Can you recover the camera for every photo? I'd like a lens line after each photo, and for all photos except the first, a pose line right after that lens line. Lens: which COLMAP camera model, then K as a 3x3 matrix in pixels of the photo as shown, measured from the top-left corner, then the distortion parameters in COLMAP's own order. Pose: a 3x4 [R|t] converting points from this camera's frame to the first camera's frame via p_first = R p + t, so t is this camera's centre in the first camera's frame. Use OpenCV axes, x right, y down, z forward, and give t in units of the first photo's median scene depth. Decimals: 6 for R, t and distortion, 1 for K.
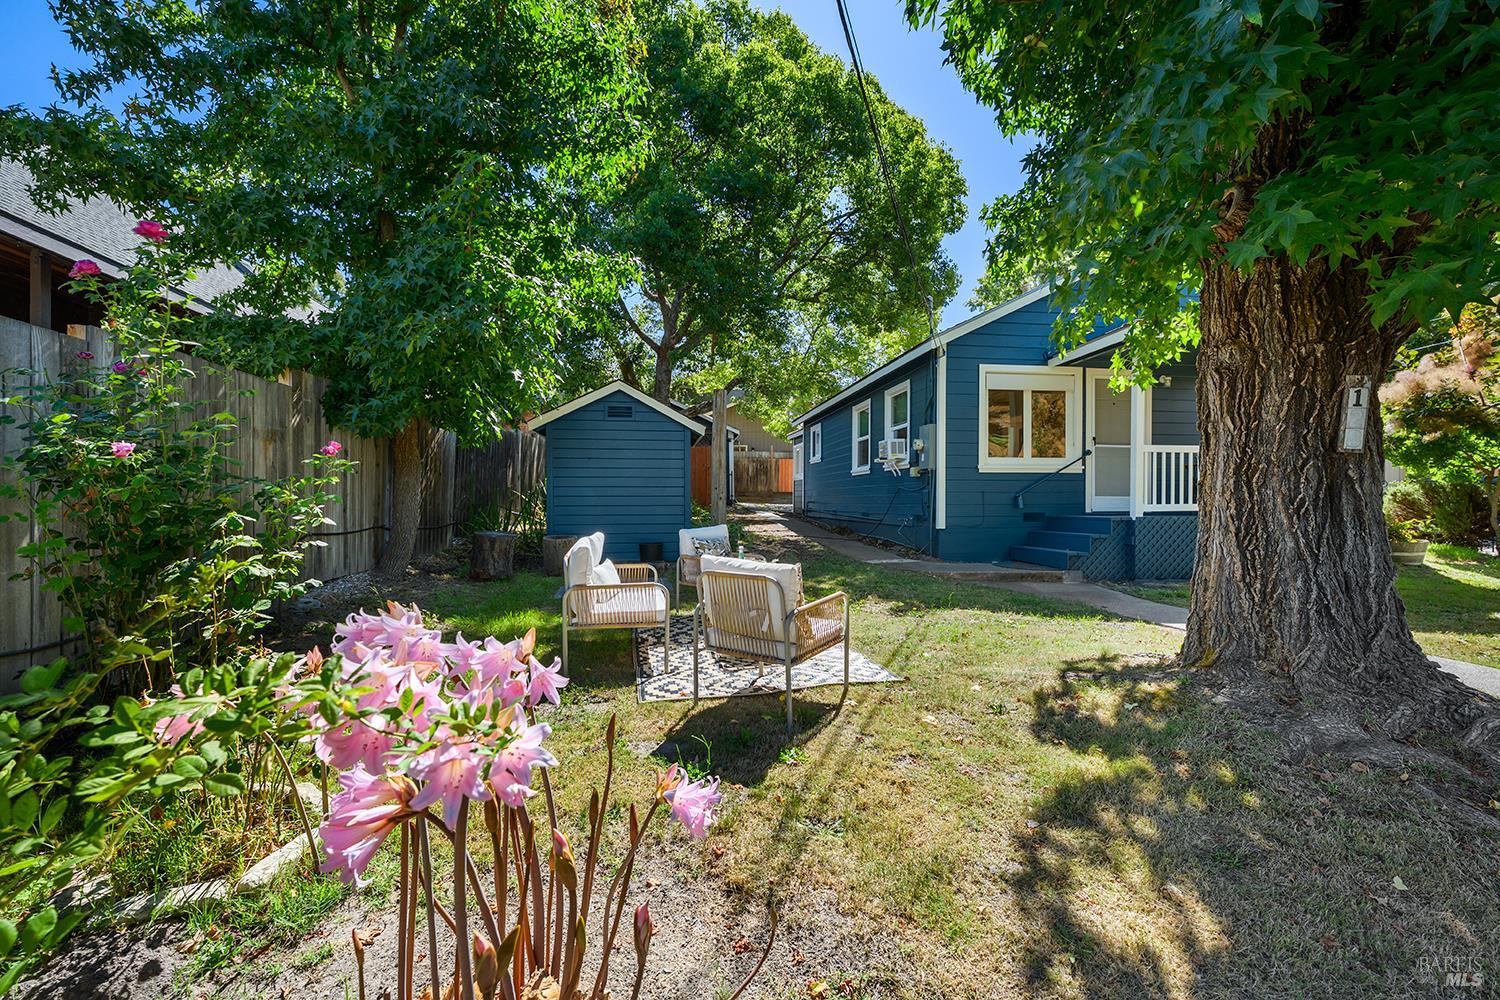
lens RADIAL K [[637.0, 0, 747.4], [0, 637.0, 497.5], [0, 0, 1]] dist [0.000688, 0.000446]
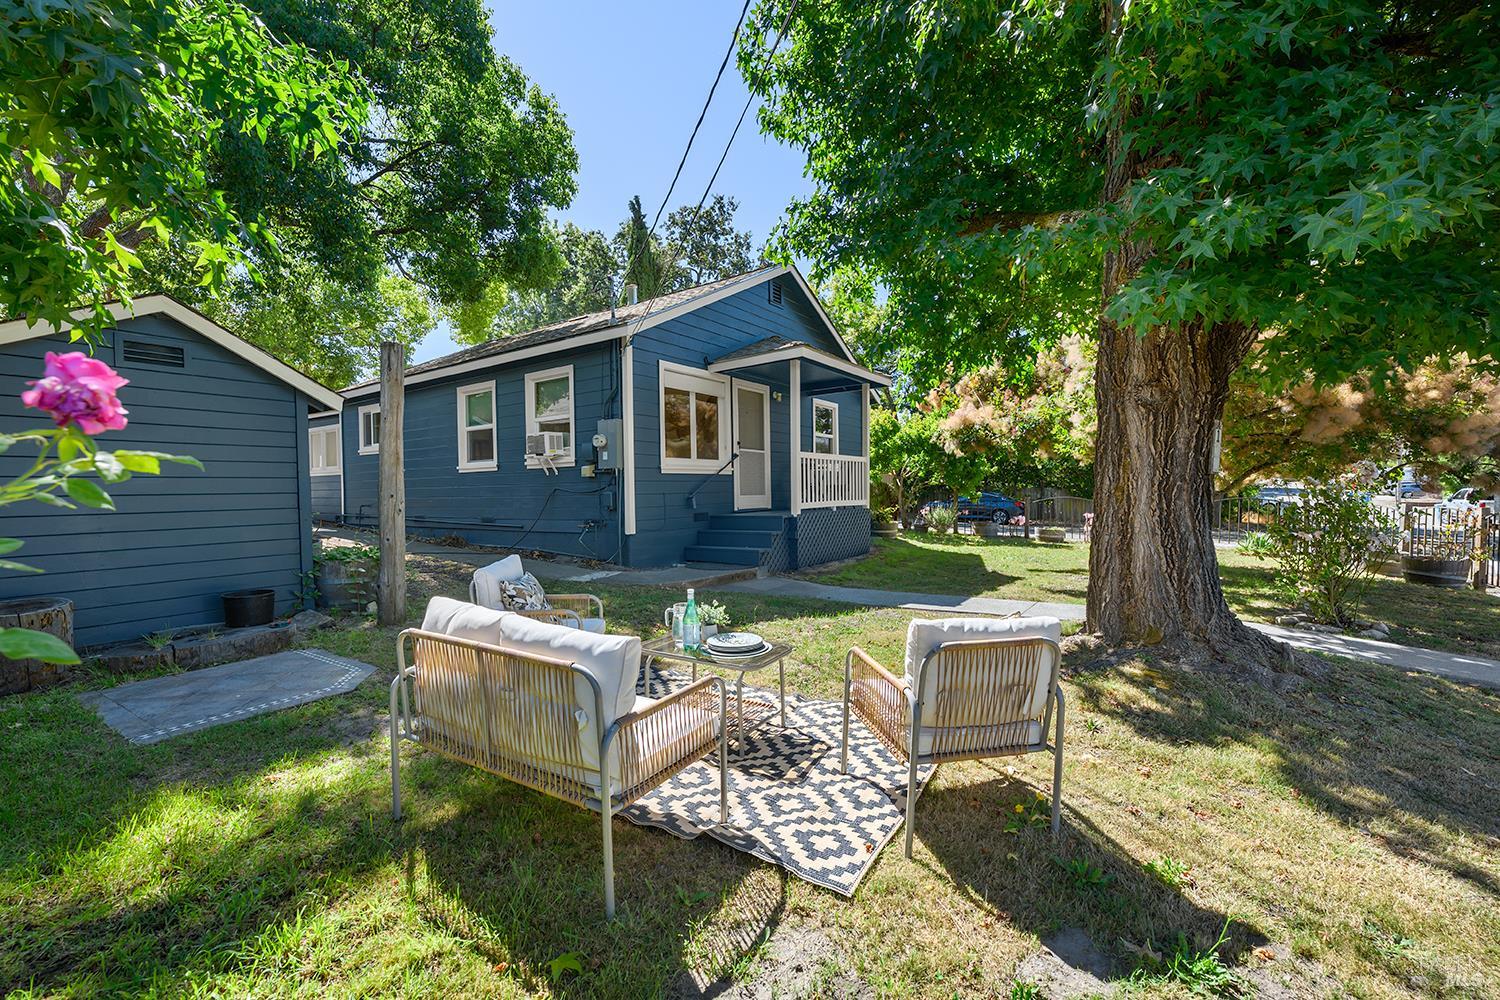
lens RADIAL K [[623.2, 0, 766.0], [0, 623.2, 505.5], [0, 0, 1]] dist [-0.000489, 0.000449]
pose [[0.666477, -0.030010, 0.744921, -0.261191], [0.011597, 0.999486, 0.029890, -0.019176], [-0.745435, -0.011283, 0.666483, 0.287282]]
